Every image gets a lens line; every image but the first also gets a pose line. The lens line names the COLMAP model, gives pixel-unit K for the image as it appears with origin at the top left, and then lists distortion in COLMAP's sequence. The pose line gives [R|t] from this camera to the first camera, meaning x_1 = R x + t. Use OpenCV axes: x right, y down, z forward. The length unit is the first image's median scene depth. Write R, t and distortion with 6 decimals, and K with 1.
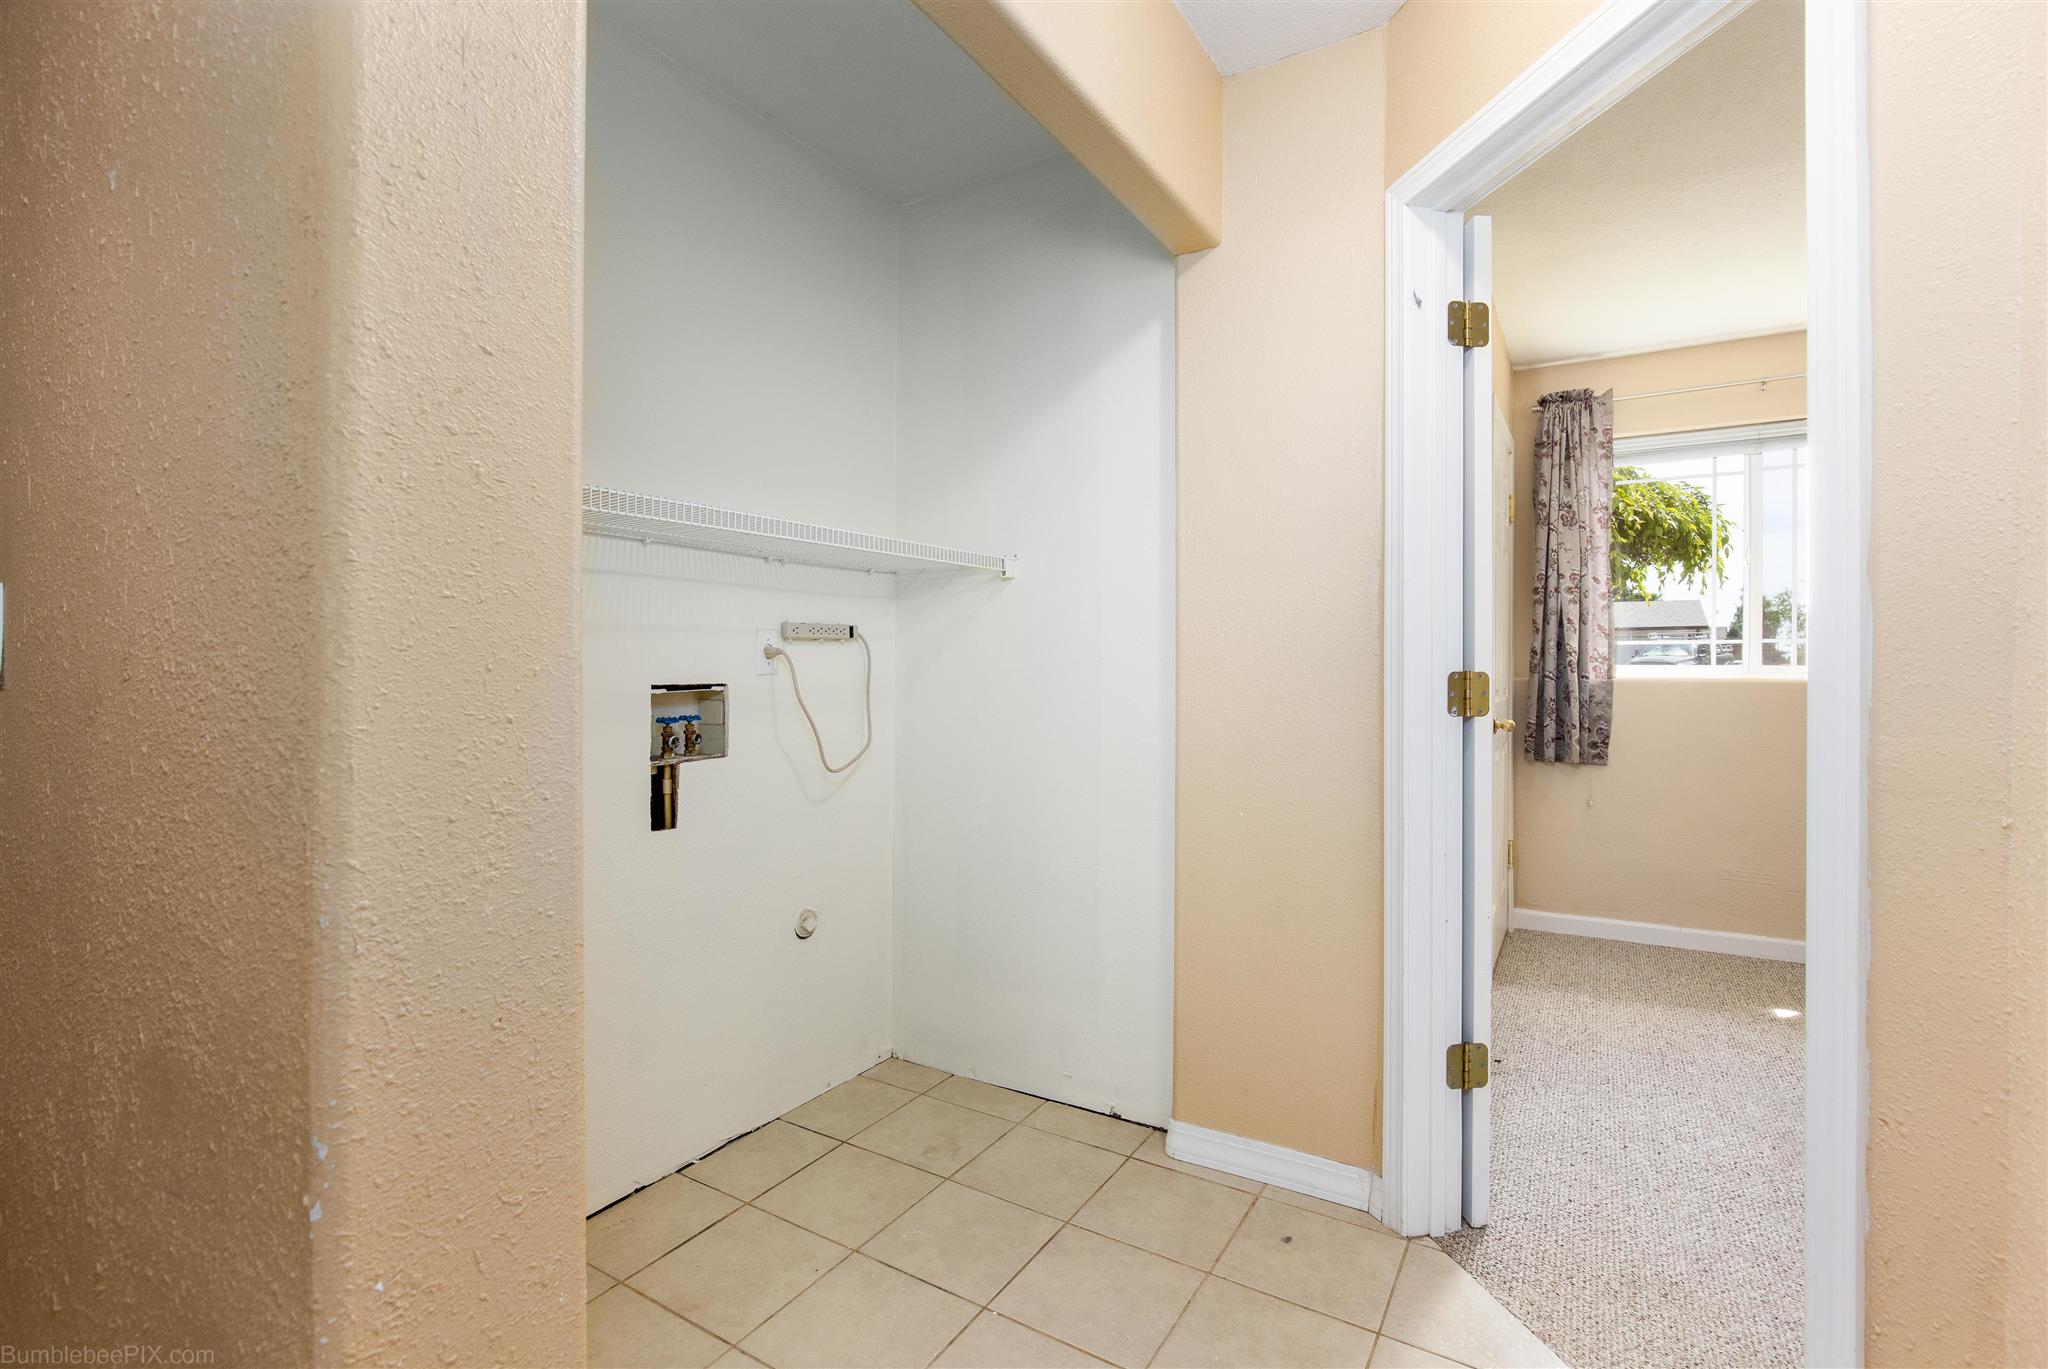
lens RADIAL K [[937.4, 0, 1019.9], [0, 937.4, 674.9], [0, 0, 1]] dist [-0.022692, 0.011896]
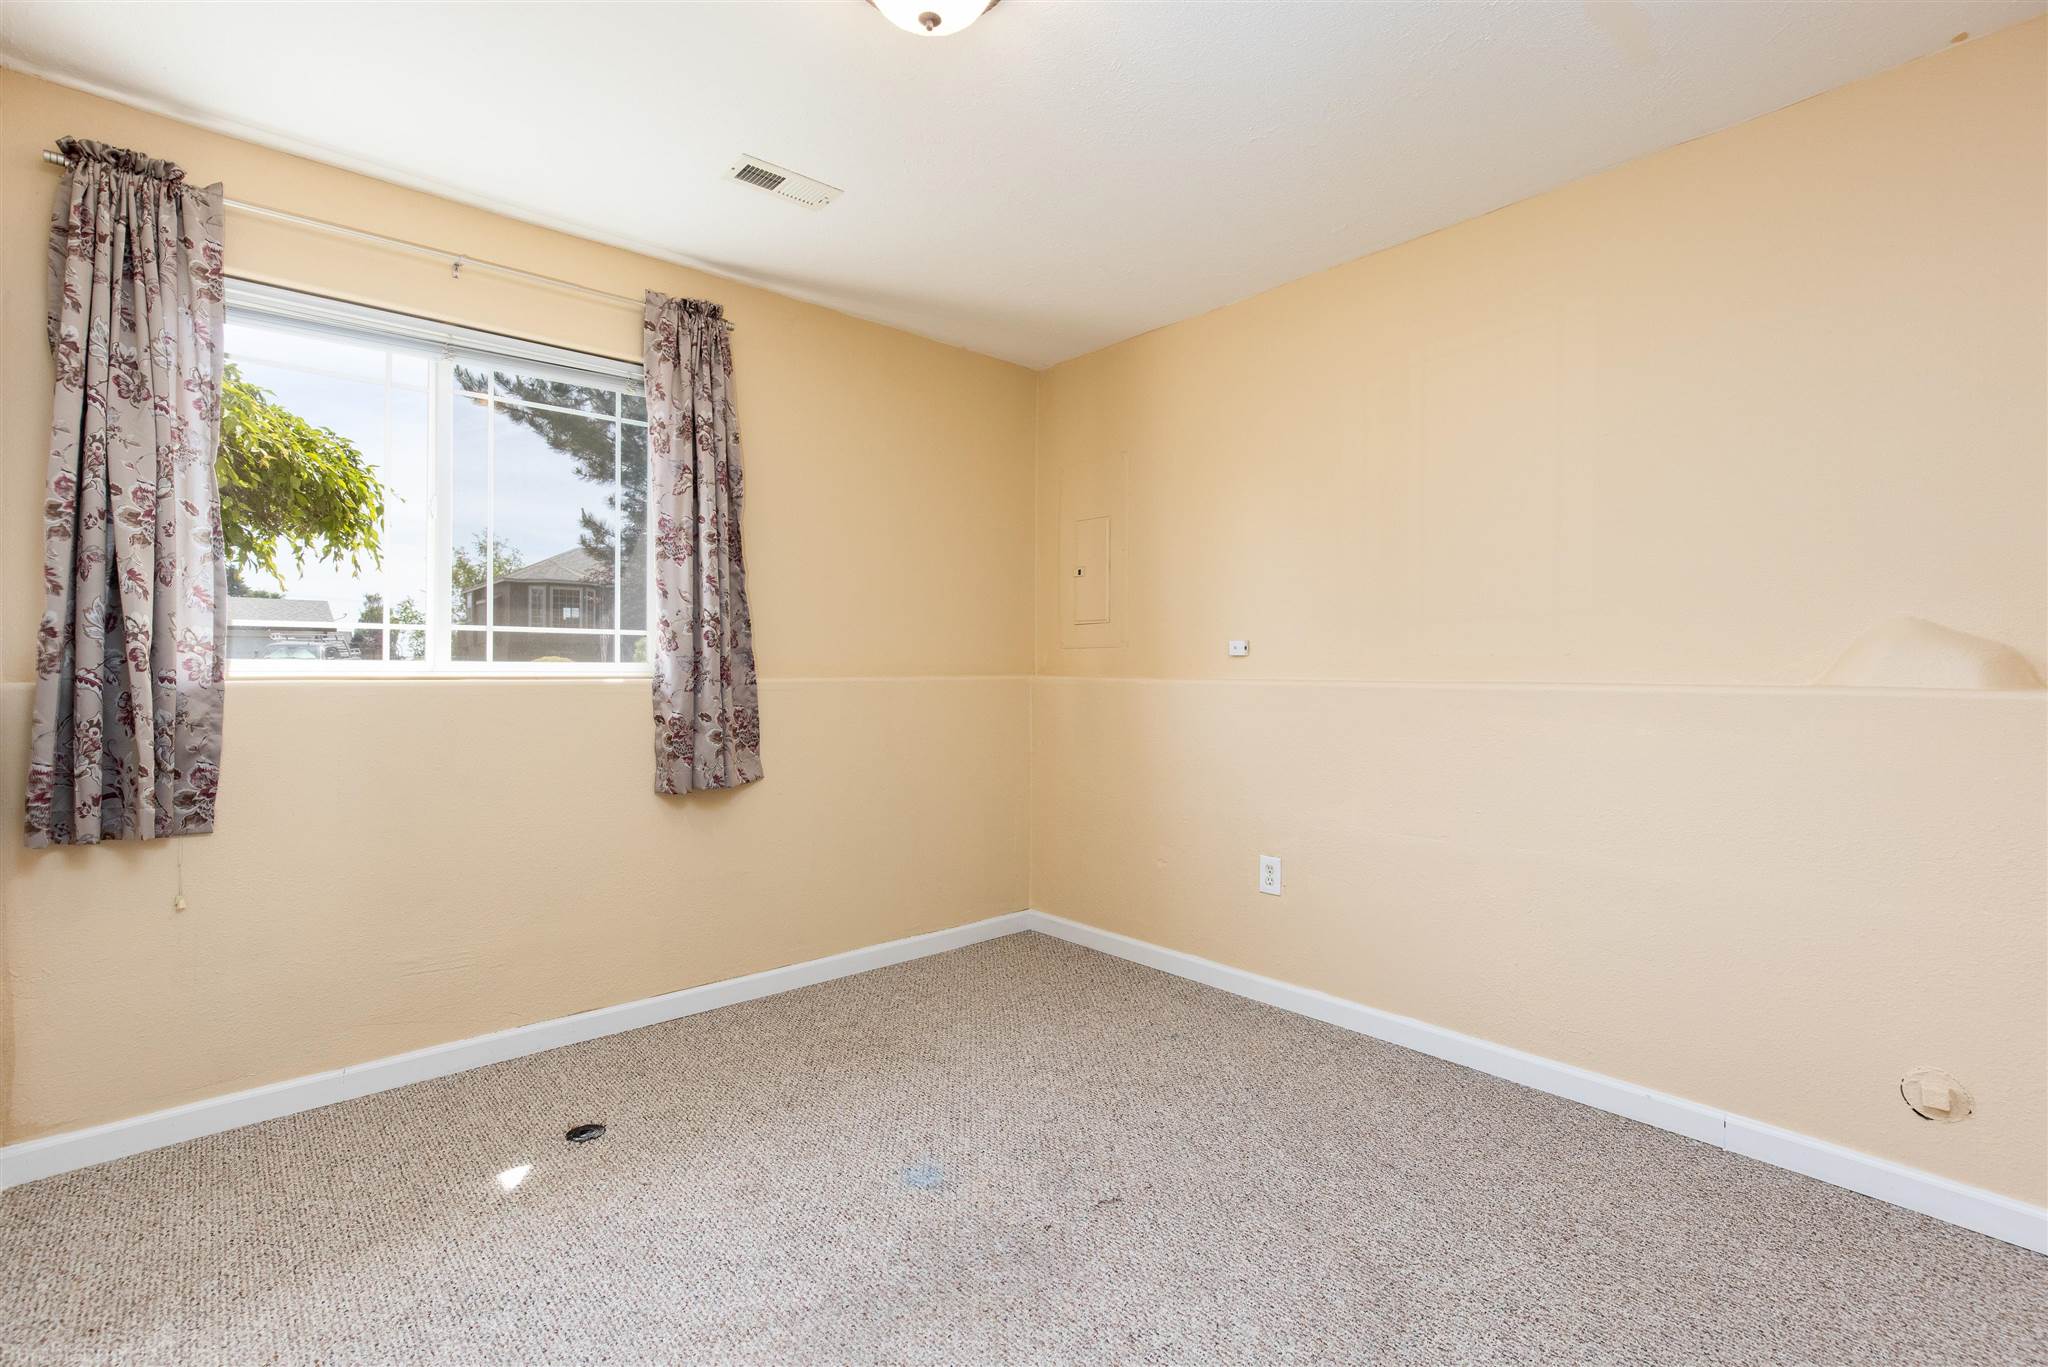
lens RADIAL K [[940.0, 0, 1018.9], [0, 940.0, 664.2], [0, 0, 1]] dist [-0.024281, 0.010455]
pose [[0.294871, 0.005796, 0.955519, 0.228158], [0.013397, 0.999858, -0.010199, 0.005671], [-0.955443, 0.015808, 0.294752, 0.351891]]
